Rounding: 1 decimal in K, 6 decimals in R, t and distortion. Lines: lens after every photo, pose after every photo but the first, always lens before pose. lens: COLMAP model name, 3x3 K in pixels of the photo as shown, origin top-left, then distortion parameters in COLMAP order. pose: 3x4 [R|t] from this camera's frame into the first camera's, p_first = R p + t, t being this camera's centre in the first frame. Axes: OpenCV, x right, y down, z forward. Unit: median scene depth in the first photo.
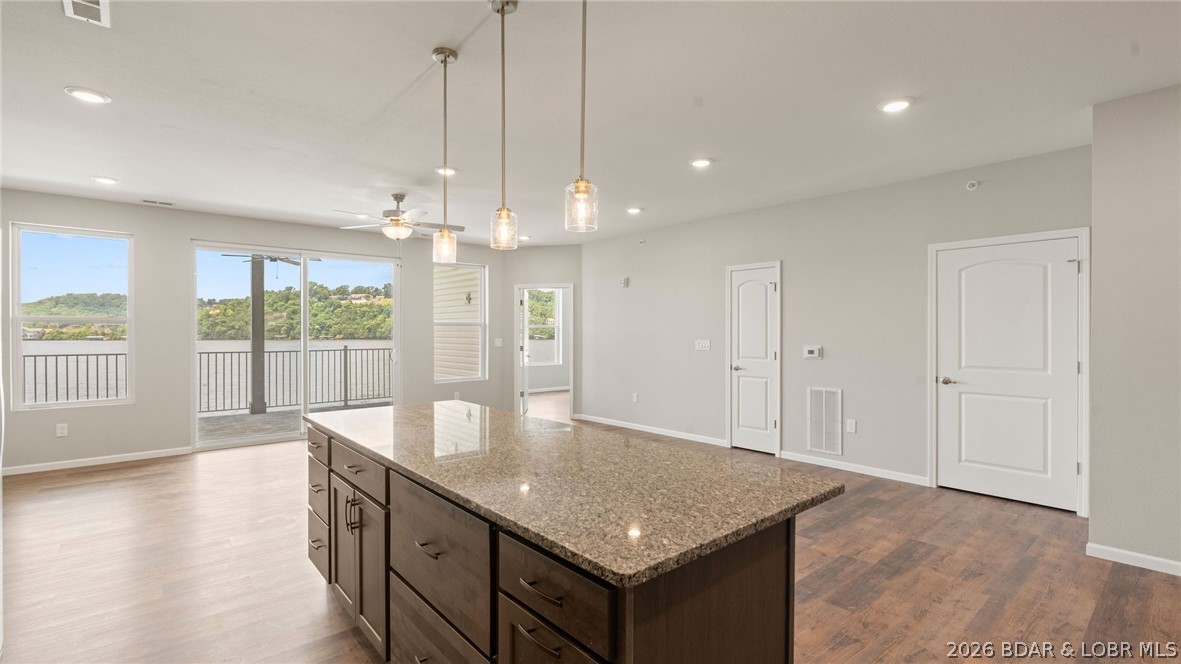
lens RADIAL K [[530.4, 0, 595.1], [0, 530.4, 335.2], [0, 0, 1]] dist [-0.011770, 0.004497]
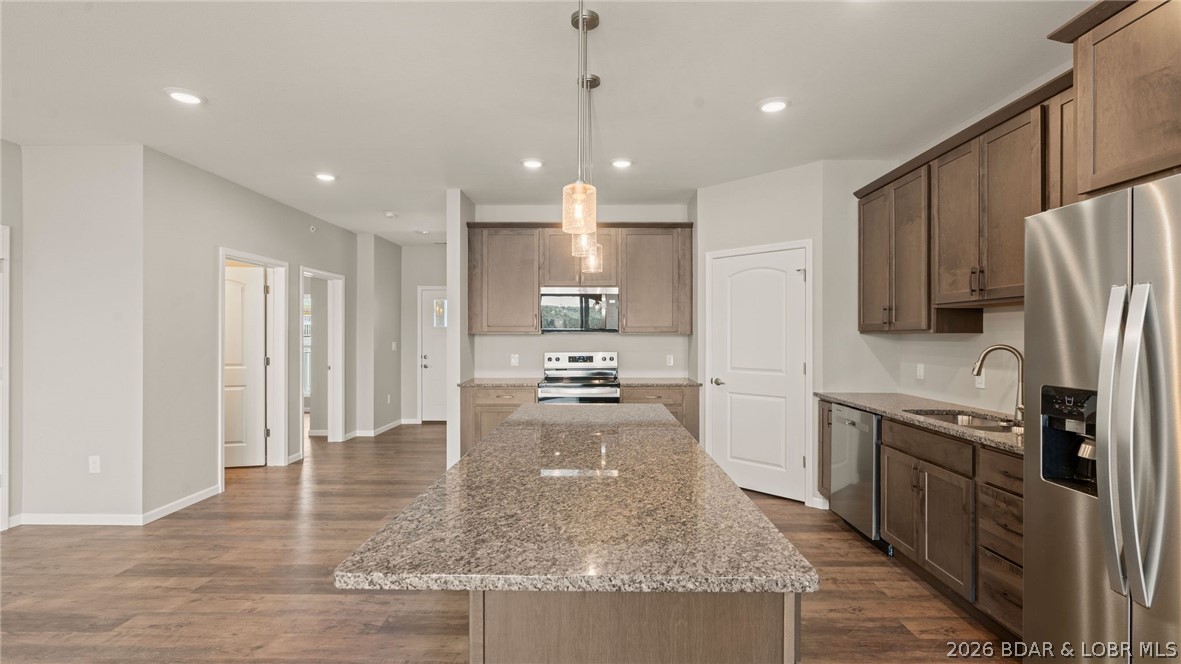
lens RADIAL K [[530.4, 0, 590.7], [0, 530.4, 336.8], [0, 0, 1]] dist [-0.011770, 0.004497]
pose [[-0.745506, -0.000429, 0.666499, -0.421049], [0.004030, 0.999979, 0.005152, -0.004760], [-0.666487, 0.006527, -0.745488, 0.848841]]
